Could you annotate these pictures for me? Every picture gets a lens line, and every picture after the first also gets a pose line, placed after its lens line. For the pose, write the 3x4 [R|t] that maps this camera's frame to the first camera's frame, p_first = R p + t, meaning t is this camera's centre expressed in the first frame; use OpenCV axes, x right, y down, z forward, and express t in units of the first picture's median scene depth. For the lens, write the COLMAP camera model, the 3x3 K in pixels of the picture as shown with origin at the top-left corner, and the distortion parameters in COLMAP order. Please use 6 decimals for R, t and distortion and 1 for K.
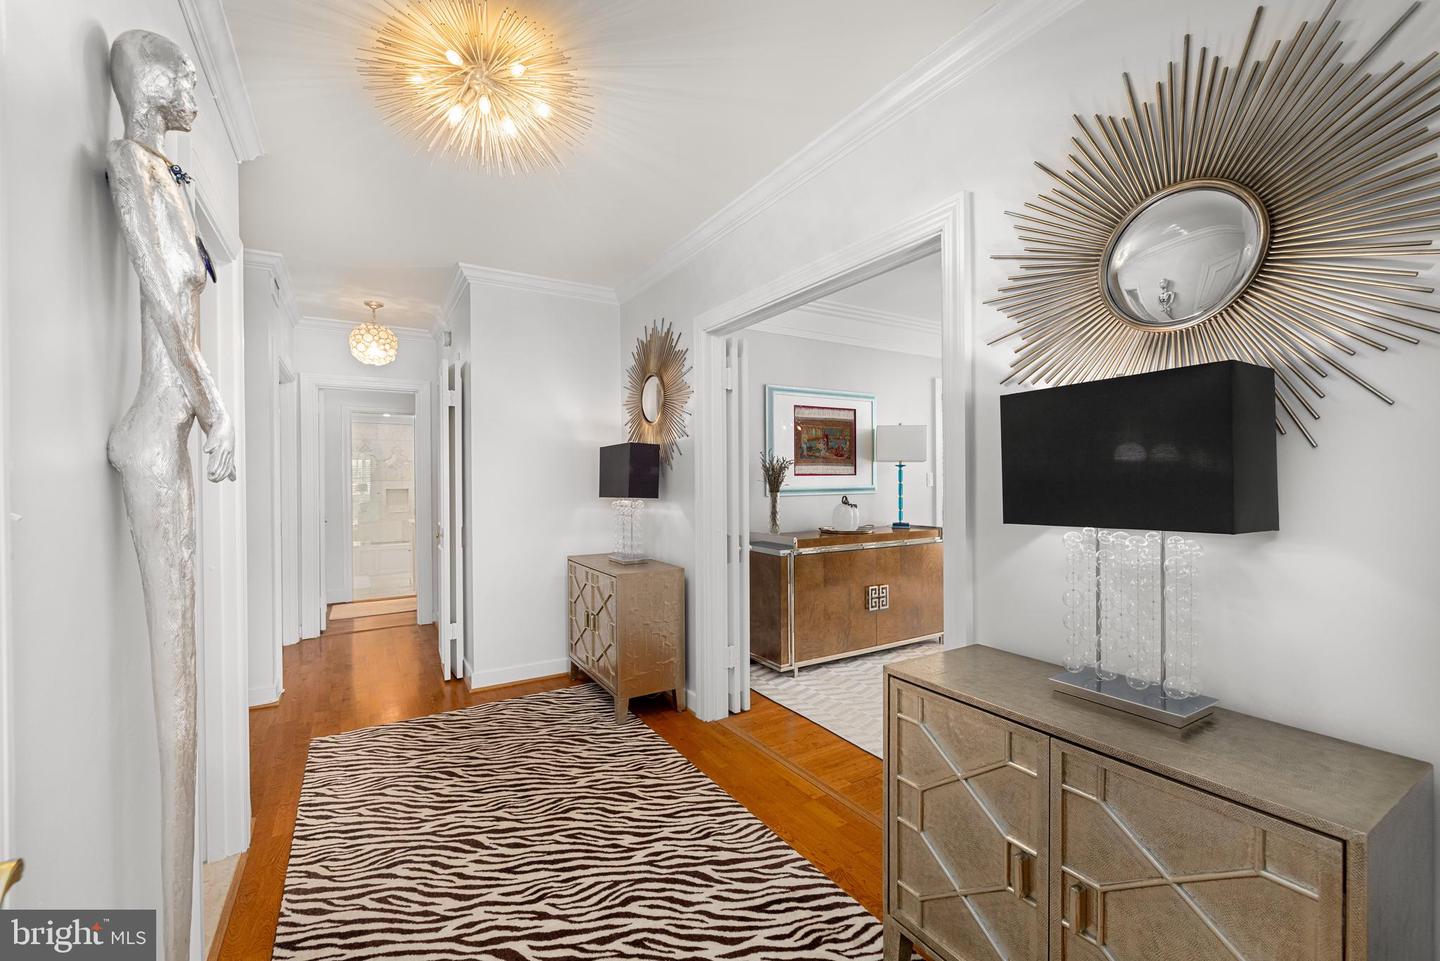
lens RADIAL K [[600.7, 0, 724.2], [0, 600.7, 472.8], [0, 0, 1]] dist [-0.000289, -0.000133]
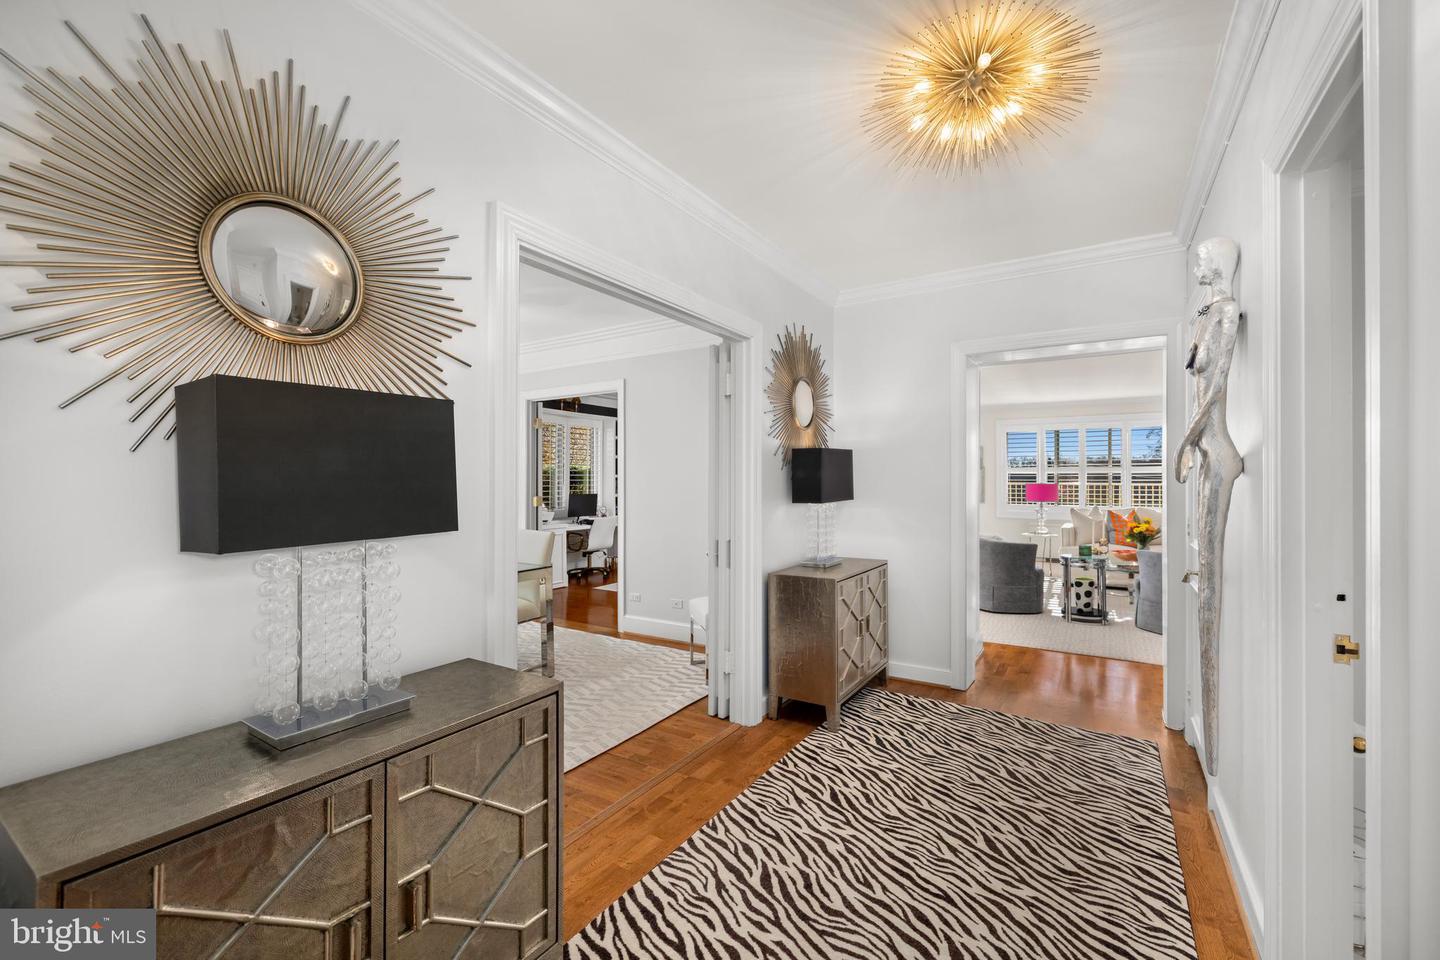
lens RADIAL K [[600.7, 0, 731.2], [0, 600.7, 445.5], [0, 0, 1]] dist [-0.000289, -0.000133]
pose [[-0.447156, 0.059462, 0.892477, -0.953345], [0.001218, 0.997827, -0.065871, 0.016825], [-0.894455, -0.028368, -0.446257, 1.529081]]
